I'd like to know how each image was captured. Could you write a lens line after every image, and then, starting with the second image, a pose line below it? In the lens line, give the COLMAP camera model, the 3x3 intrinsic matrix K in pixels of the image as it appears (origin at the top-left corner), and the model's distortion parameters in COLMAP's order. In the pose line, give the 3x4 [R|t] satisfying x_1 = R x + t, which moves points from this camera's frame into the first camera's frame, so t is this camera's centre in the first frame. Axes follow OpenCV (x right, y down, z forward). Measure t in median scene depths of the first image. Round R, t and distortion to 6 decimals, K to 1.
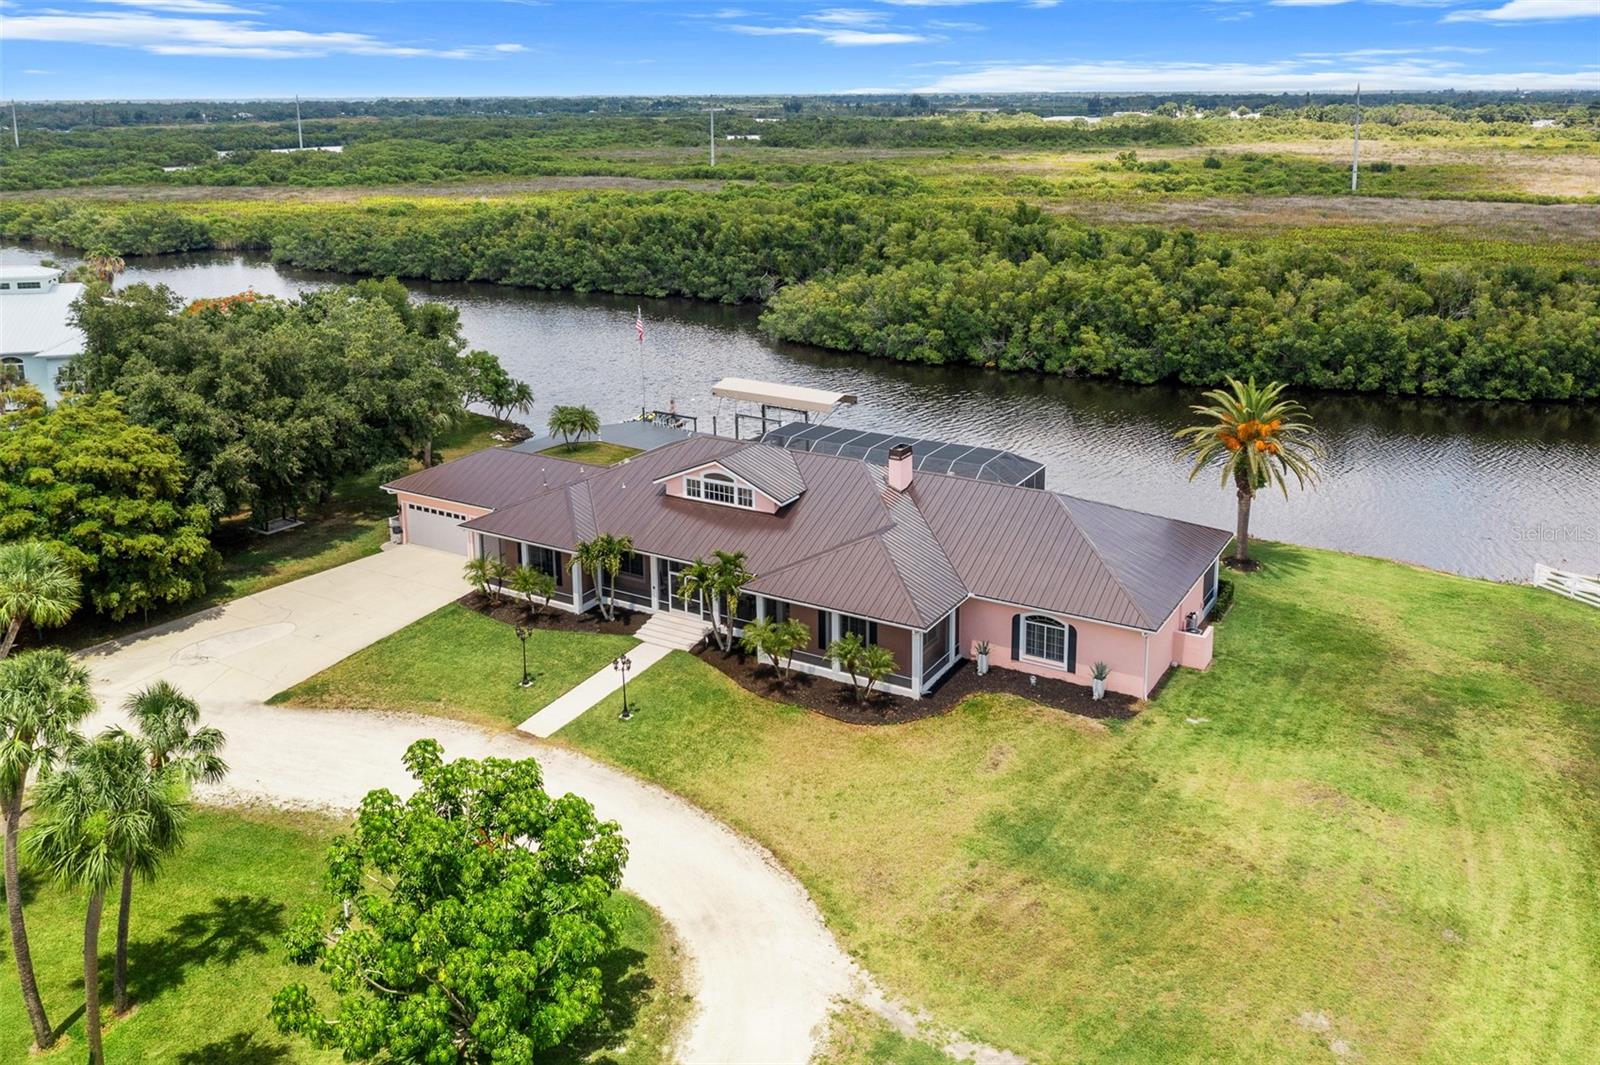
lens RADIAL K [[1264.2, 0, 793.6], [0, 1264.2, 542.4], [0, 0, 1]] dist [-0.017503, 0.006738]
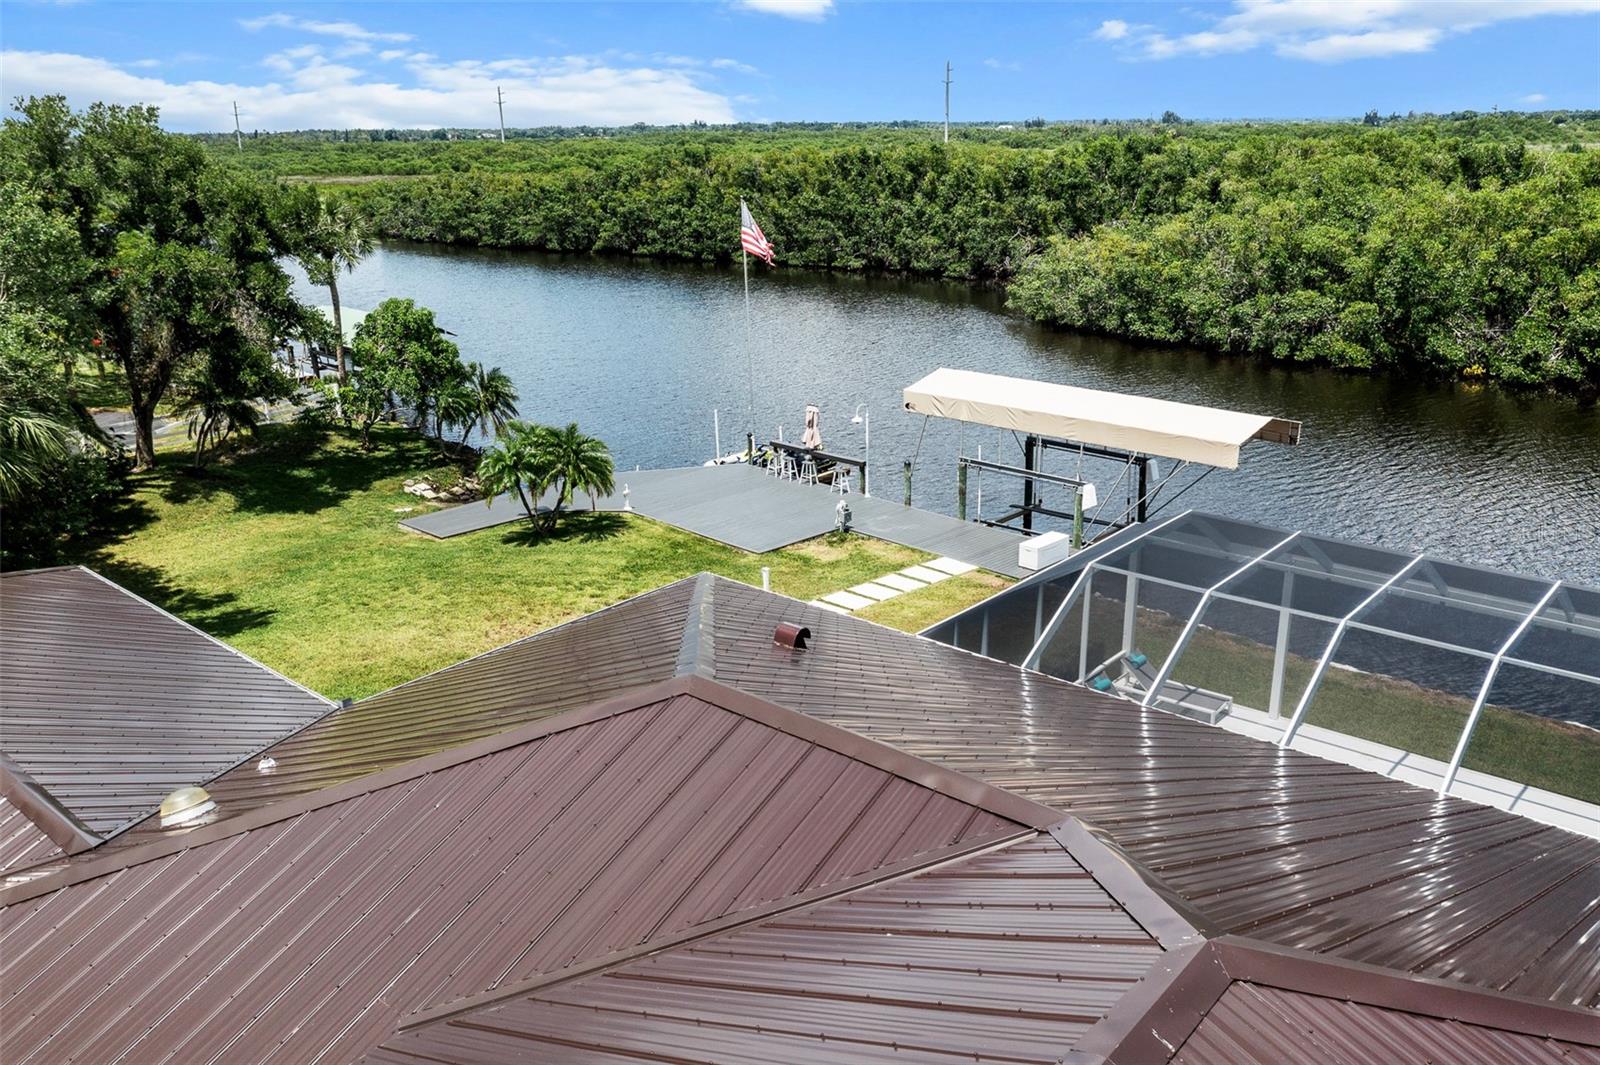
lens RADIAL K [[1264.2, 0, 789.5], [0, 1264.2, 522.3], [0, 0, 1]] dist [-0.017503, 0.006738]
pose [[0.983548, 0.044665, -0.175039, -0.016751], [-0.051034, 0.998182, -0.032053, -0.038645], [0.173289, 0.040459, 0.984040, 0.351332]]
